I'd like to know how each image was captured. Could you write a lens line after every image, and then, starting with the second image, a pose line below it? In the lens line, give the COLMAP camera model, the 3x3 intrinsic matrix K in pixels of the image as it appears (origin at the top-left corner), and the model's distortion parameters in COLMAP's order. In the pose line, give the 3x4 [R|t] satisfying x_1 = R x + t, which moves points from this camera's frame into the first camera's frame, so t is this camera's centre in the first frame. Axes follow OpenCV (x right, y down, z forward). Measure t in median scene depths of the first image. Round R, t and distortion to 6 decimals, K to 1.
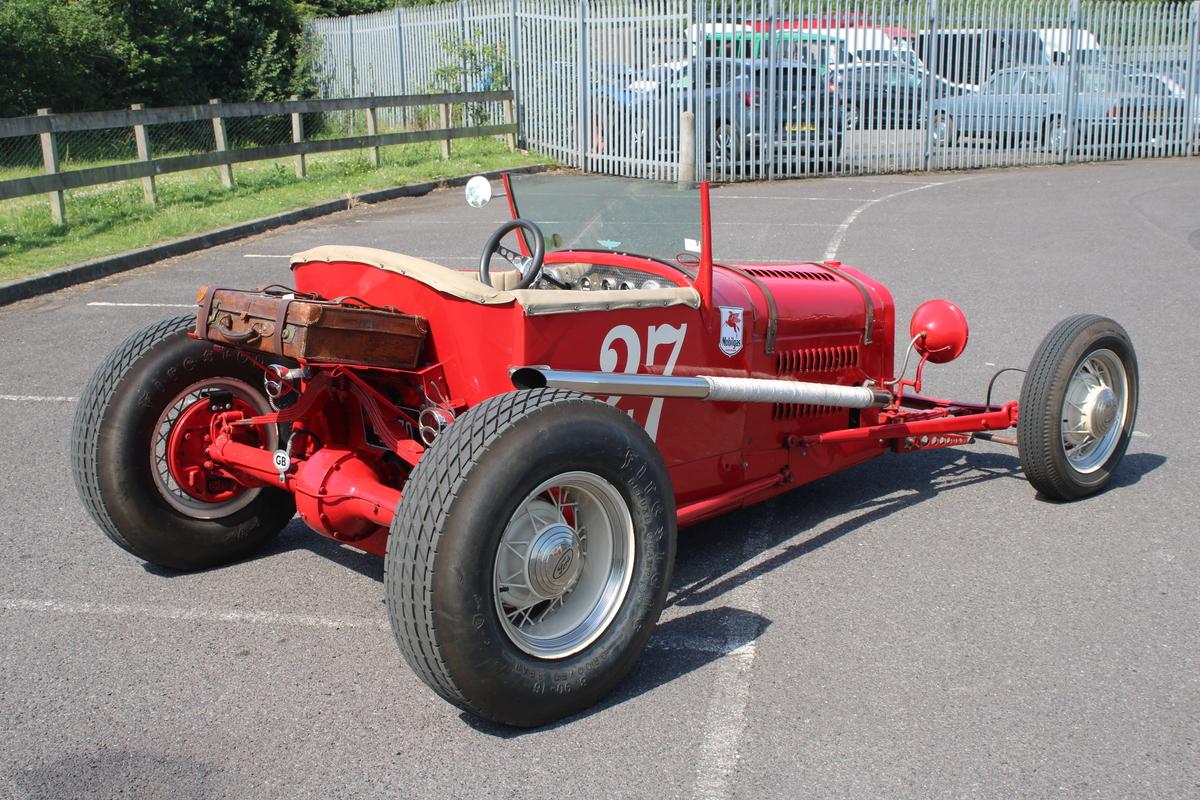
lens RADIAL K [[1504.7, 0, 600.5], [0, 1504.7, 400.1], [0, 0, 1]] dist [-0.034199, 0.000000]
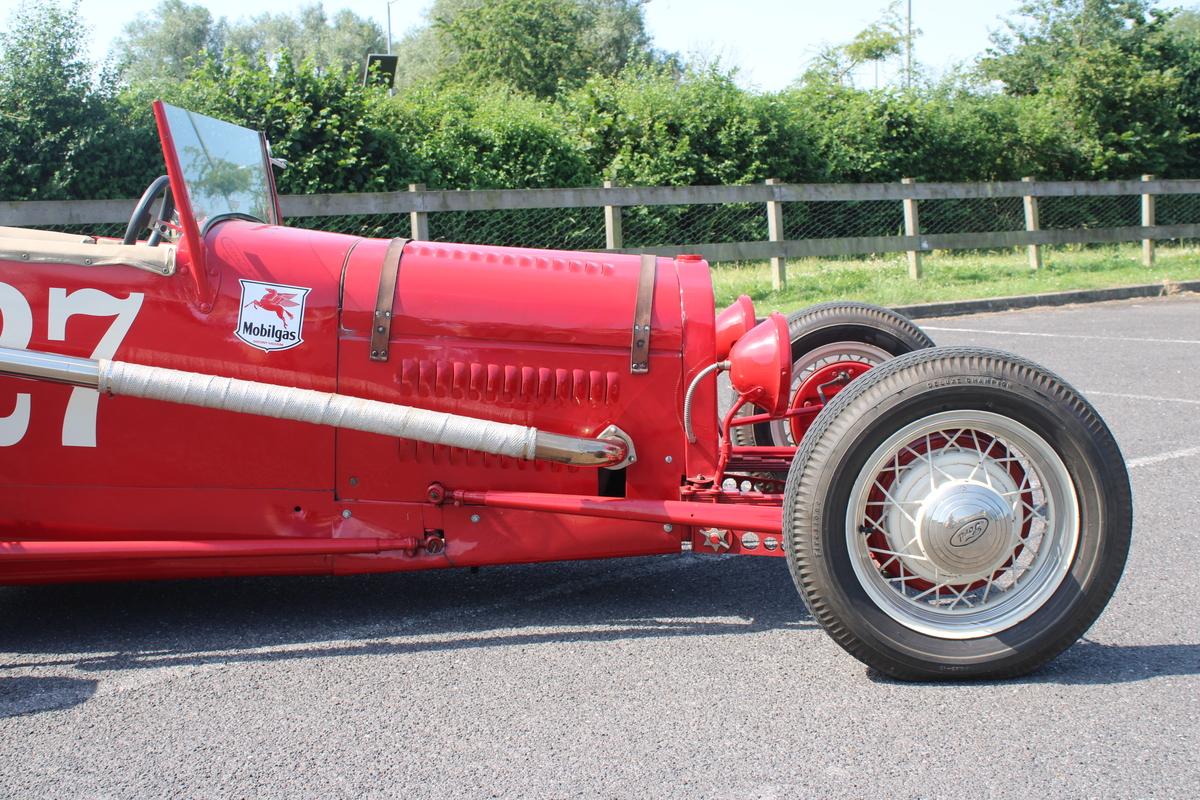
lens RADIAL K [[1447.5, 0, 601.7], [0, 1447.5, 388.1], [0, 0, 1]] dist [-0.069241, 0.000000]
pose [[0.719347, 0.067744, -0.691339, 0.668512], [-0.126174, 0.991421, -0.034137, -0.008185], [0.683096, 0.111785, 0.721723, 0.602689]]
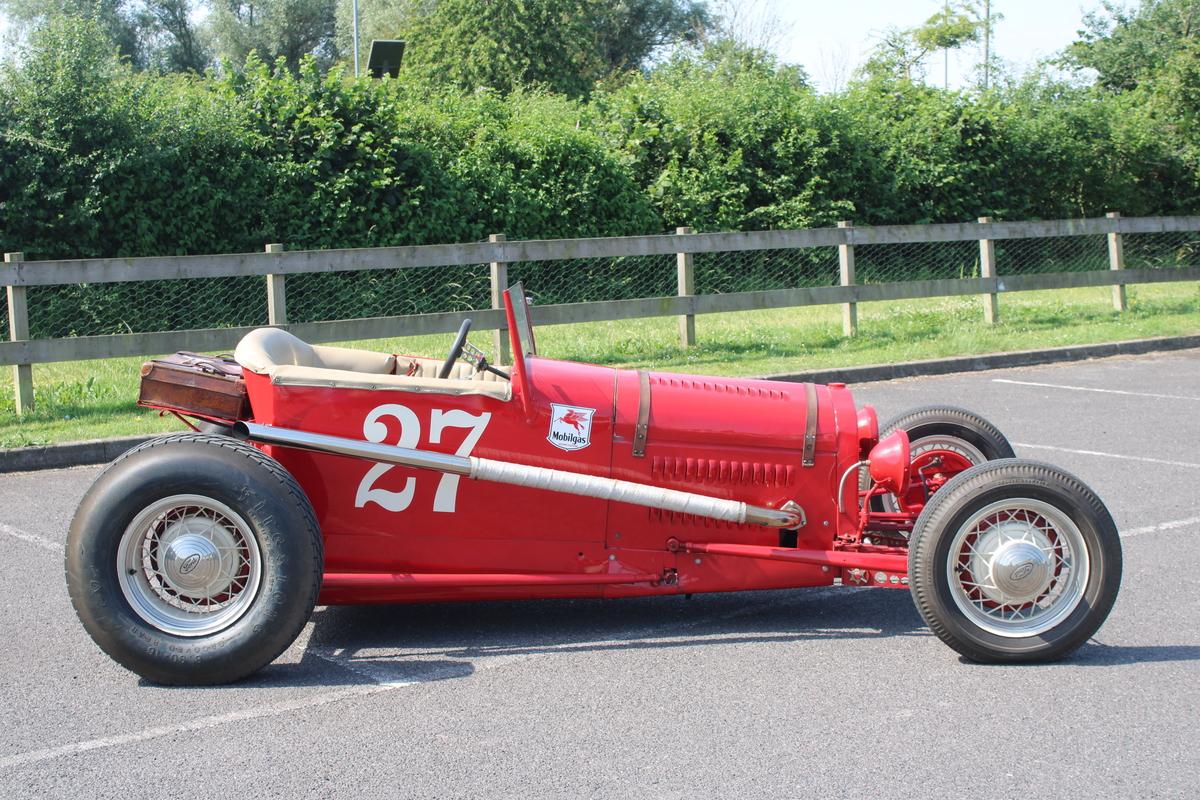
lens RADIAL K [[1840.1, 0, 609.6], [0, 1840.1, 402.8], [0, 0, 1]] dist [-0.006195, 0.000000]
pose [[0.725742, 0.073989, -0.683976, 1.009890], [-0.137248, 0.989786, -0.038559, -0.015756], [0.674137, 0.121858, 0.728484, 0.034913]]
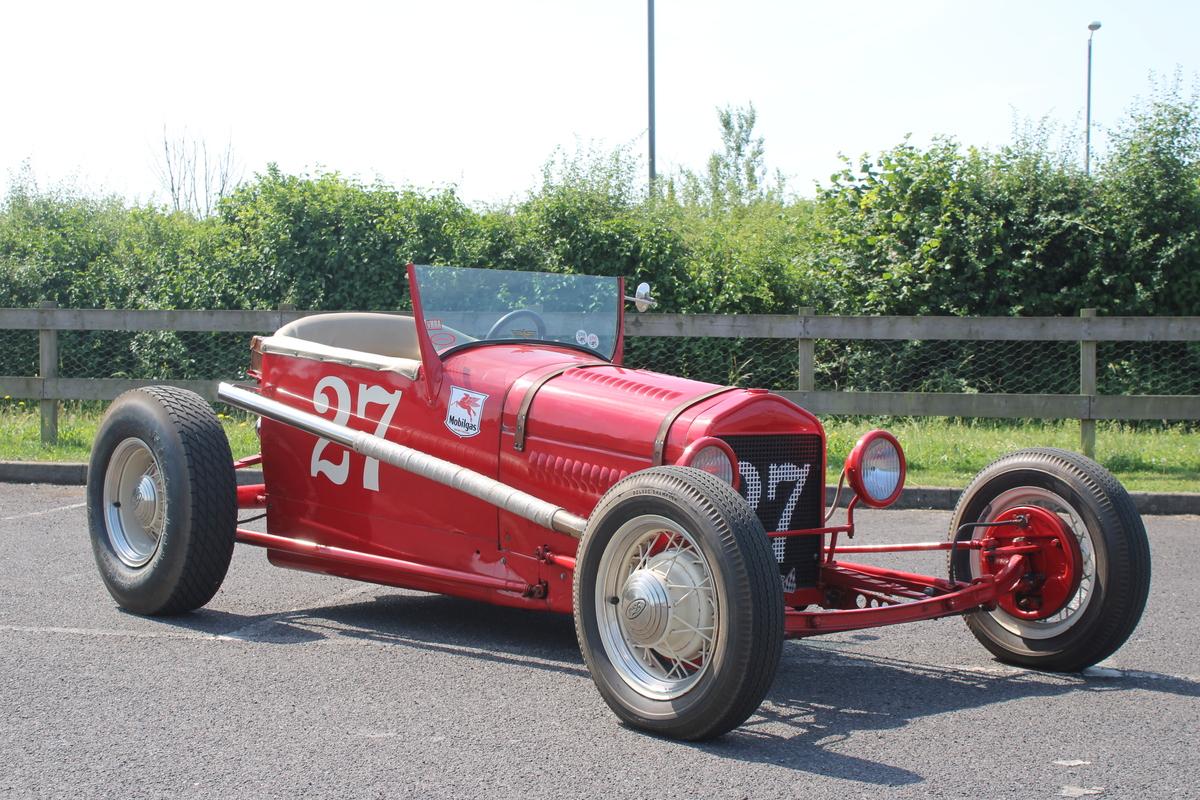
lens RADIAL K [[1840.1, 0, 606.4], [0, 1840.1, 403.6], [0, 0, 1]] dist [-0.006195, 0.000000]
pose [[-0.044972, 0.040552, -0.998165, 1.314845], [-0.224778, 0.973143, 0.049663, -0.134011], [0.973372, 0.226599, -0.034649, 1.116229]]
